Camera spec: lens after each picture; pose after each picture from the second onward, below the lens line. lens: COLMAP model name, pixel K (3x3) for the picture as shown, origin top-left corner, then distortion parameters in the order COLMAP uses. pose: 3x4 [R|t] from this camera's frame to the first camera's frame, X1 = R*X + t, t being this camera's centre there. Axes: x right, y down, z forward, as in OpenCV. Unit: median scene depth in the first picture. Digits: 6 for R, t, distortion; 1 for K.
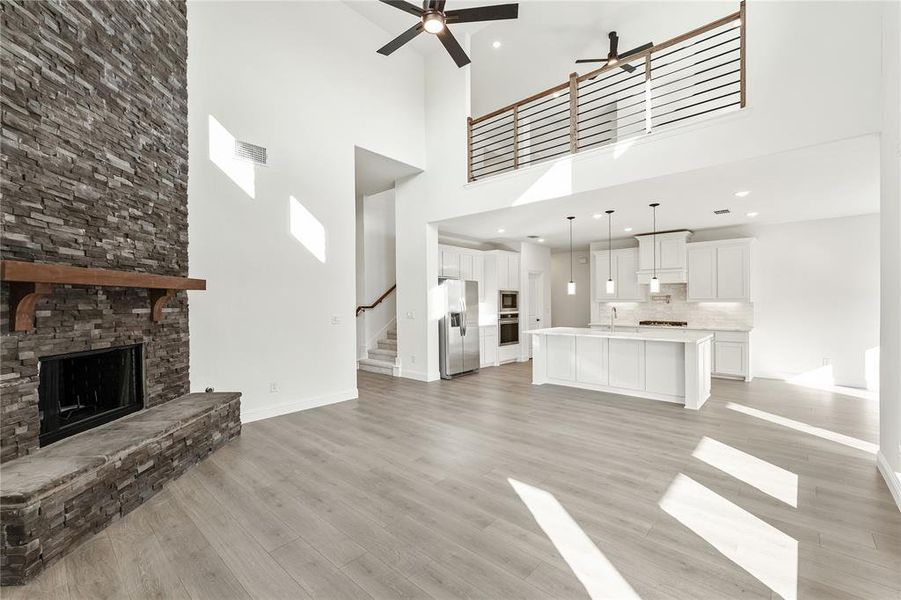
lens RADIAL K [[392.7, 0, 473.8], [0, 392.7, 312.9], [0, 0, 1]] dist [0.017138, 0.000061]
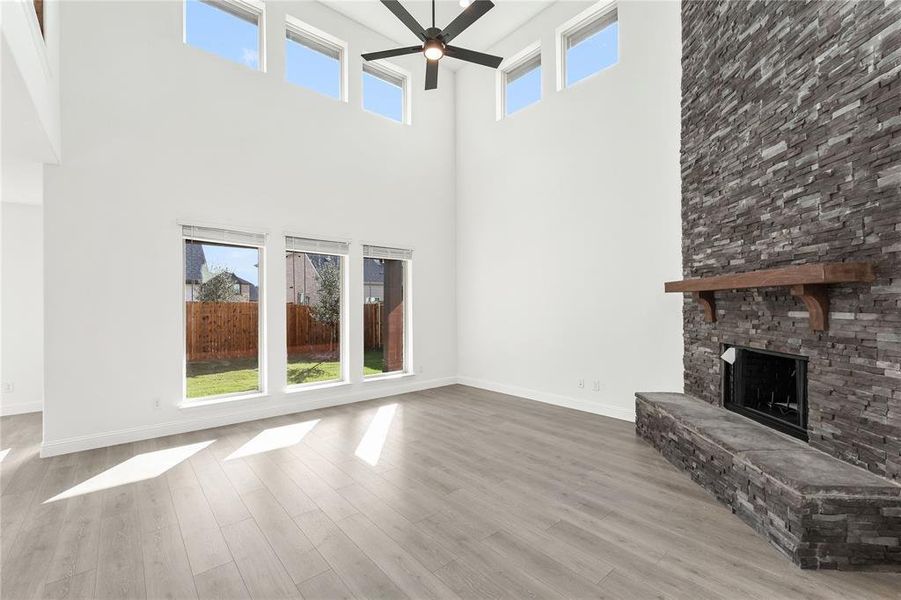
lens RADIAL K [[392.7, 0, 452.5], [0, 392.7, 301.8], [0, 0, 1]] dist [0.017138, 0.000061]
pose [[-0.984409, 0.009568, 0.175634, -0.327552], [0.012832, 0.999765, 0.017455, -0.056858], [-0.175426, 0.019436, -0.984301, 2.057621]]
